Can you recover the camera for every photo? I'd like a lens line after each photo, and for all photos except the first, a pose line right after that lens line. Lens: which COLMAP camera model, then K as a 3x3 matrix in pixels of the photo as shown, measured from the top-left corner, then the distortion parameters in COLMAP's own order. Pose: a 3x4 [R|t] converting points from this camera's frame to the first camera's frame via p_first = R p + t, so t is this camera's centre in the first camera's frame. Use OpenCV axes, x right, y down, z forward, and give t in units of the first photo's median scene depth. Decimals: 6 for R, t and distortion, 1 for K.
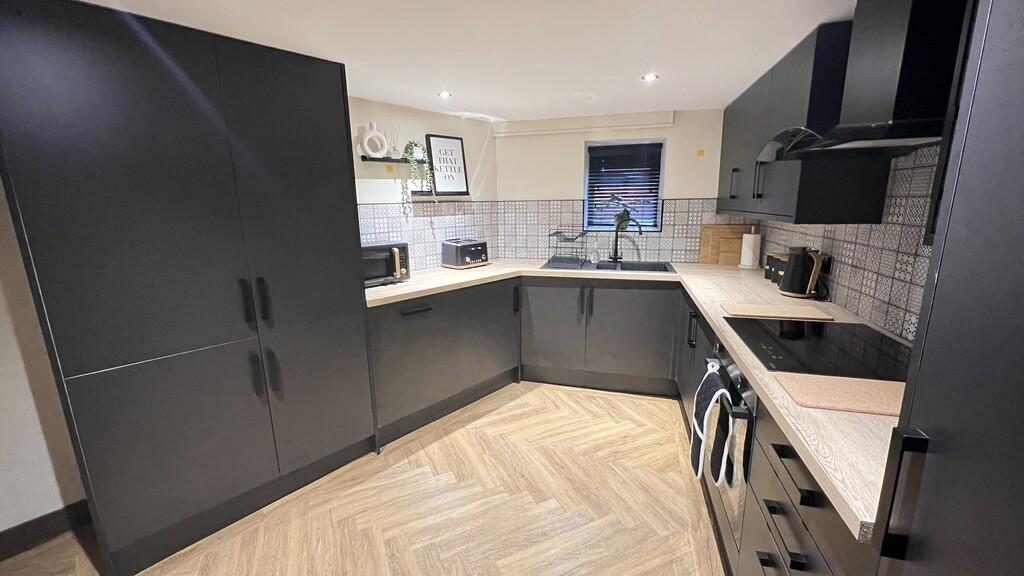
lens RADIAL K [[408.2, 0, 510.6], [0, 408.2, 285.2], [0, 0, 1]] dist [-0.000958, -0.000170]
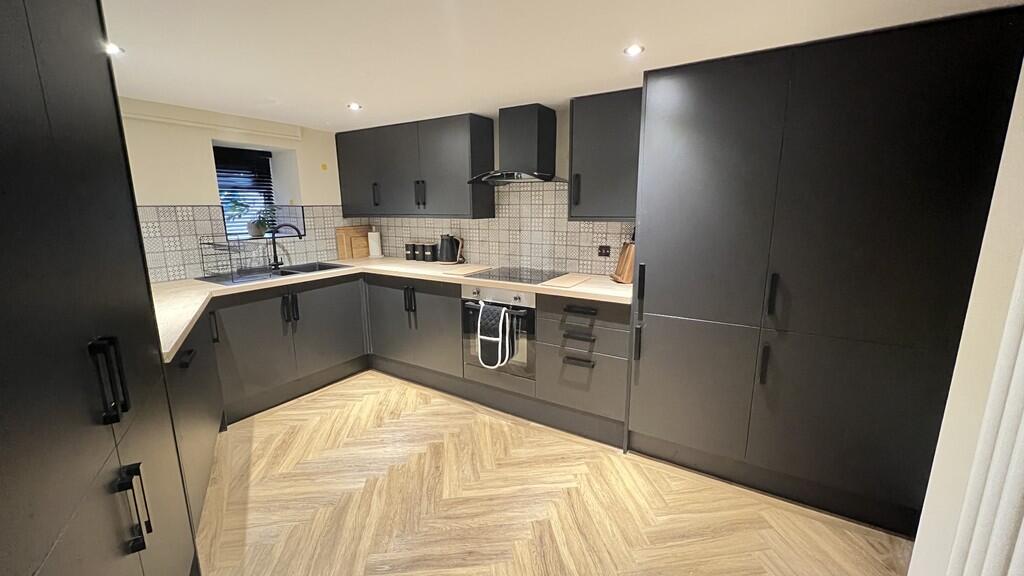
lens RADIAL K [[408.2, 0, 510.6], [0, 408.2, 285.2], [0, 0, 1]] dist [-0.000958, -0.000170]
pose [[0.287095, -0.172908, 0.942168, -0.573112], [0.195197, 0.973496, 0.119177, -0.028135], [-0.937803, 0.149693, 0.313237, 0.185181]]
